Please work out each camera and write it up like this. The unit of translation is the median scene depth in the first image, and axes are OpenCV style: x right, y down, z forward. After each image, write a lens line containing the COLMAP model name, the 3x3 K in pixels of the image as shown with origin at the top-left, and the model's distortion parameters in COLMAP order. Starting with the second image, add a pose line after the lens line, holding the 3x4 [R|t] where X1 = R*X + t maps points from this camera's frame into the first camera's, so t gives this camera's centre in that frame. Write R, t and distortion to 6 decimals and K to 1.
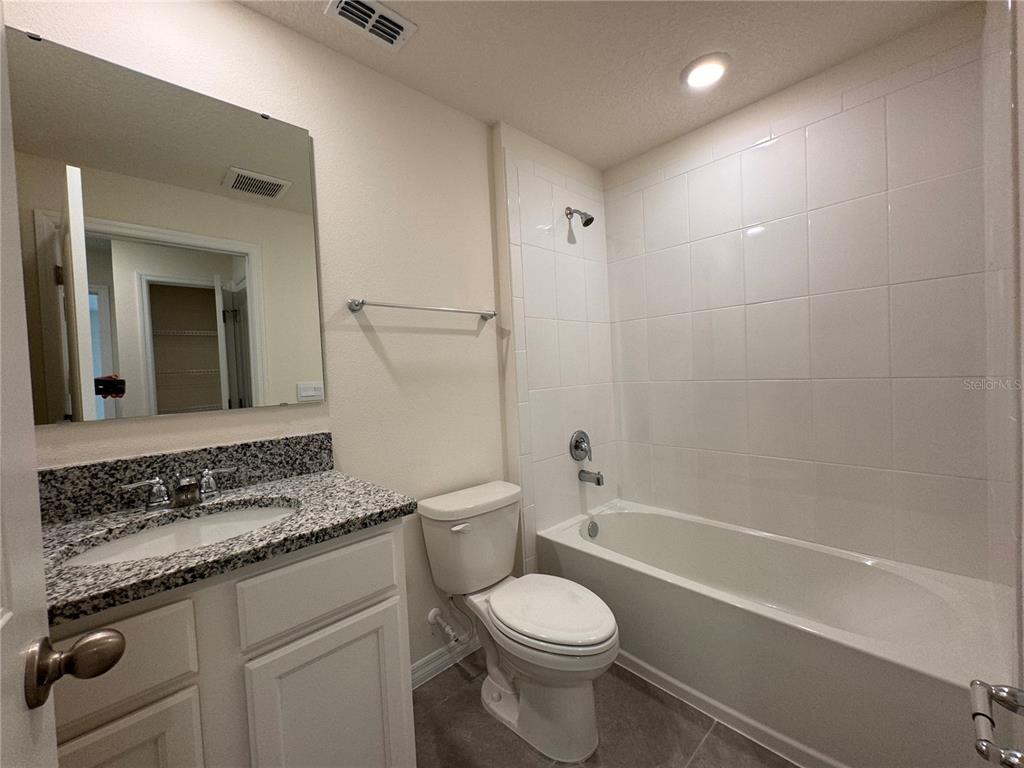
lens RADIAL K [[409.0, 0, 511.7], [0, 409.0, 386.6], [0, 0, 1]] dist [-0.002572, 0.000110]
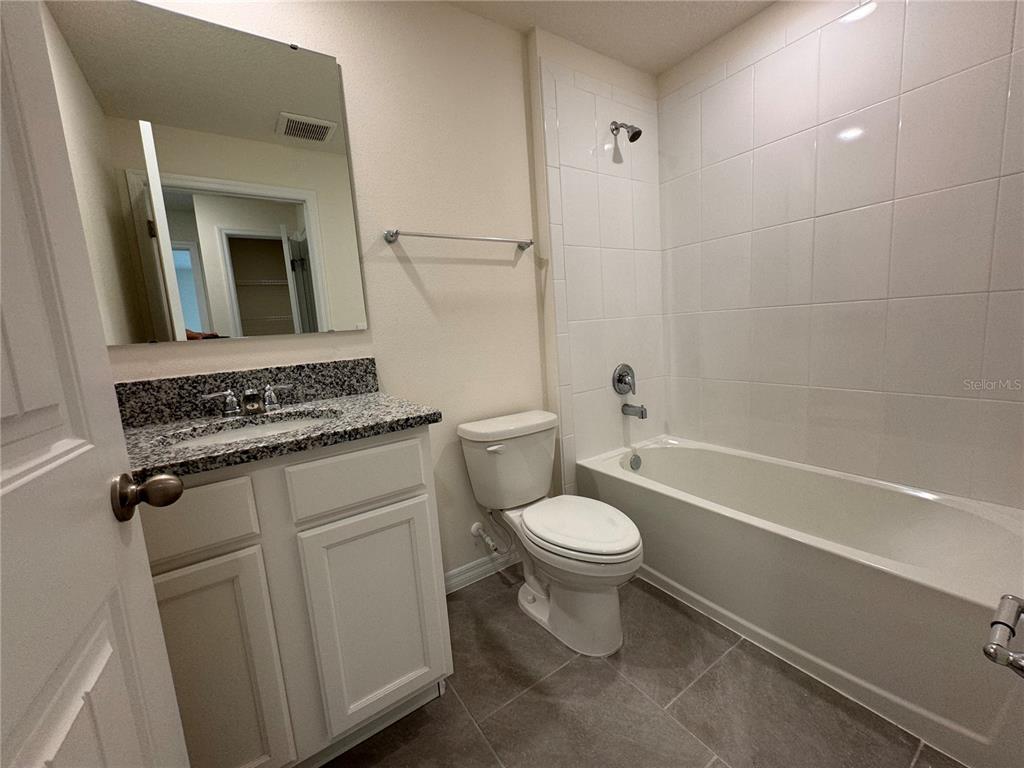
lens RADIAL K [[409.0, 0, 511.7], [0, 409.0, 386.6], [0, 0, 1]] dist [-0.002572, 0.000110]
pose [[0.987562, 0.002722, -0.157204, 0.082260], [0.016272, 0.992711, 0.119413, 0.059045], [0.156383, -0.120486, 0.980320, -0.016272]]
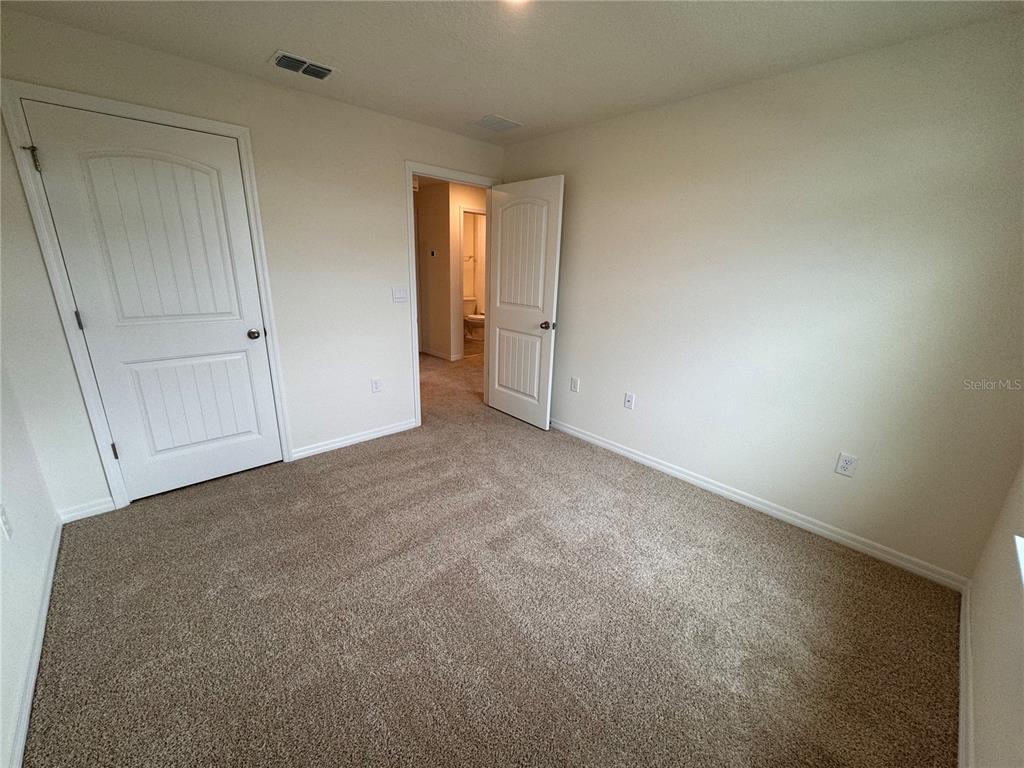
lens RADIAL K [[409.0, 0, 511.7], [0, 409.0, 386.6], [0, 0, 1]] dist [-0.002572, 0.000110]
pose [[0.996902, 0.077994, 0.010144, 0.516110], [-0.077911, 0.961633, 0.263044, -0.032622], [0.010761, -0.263020, 0.964730, -4.206879]]
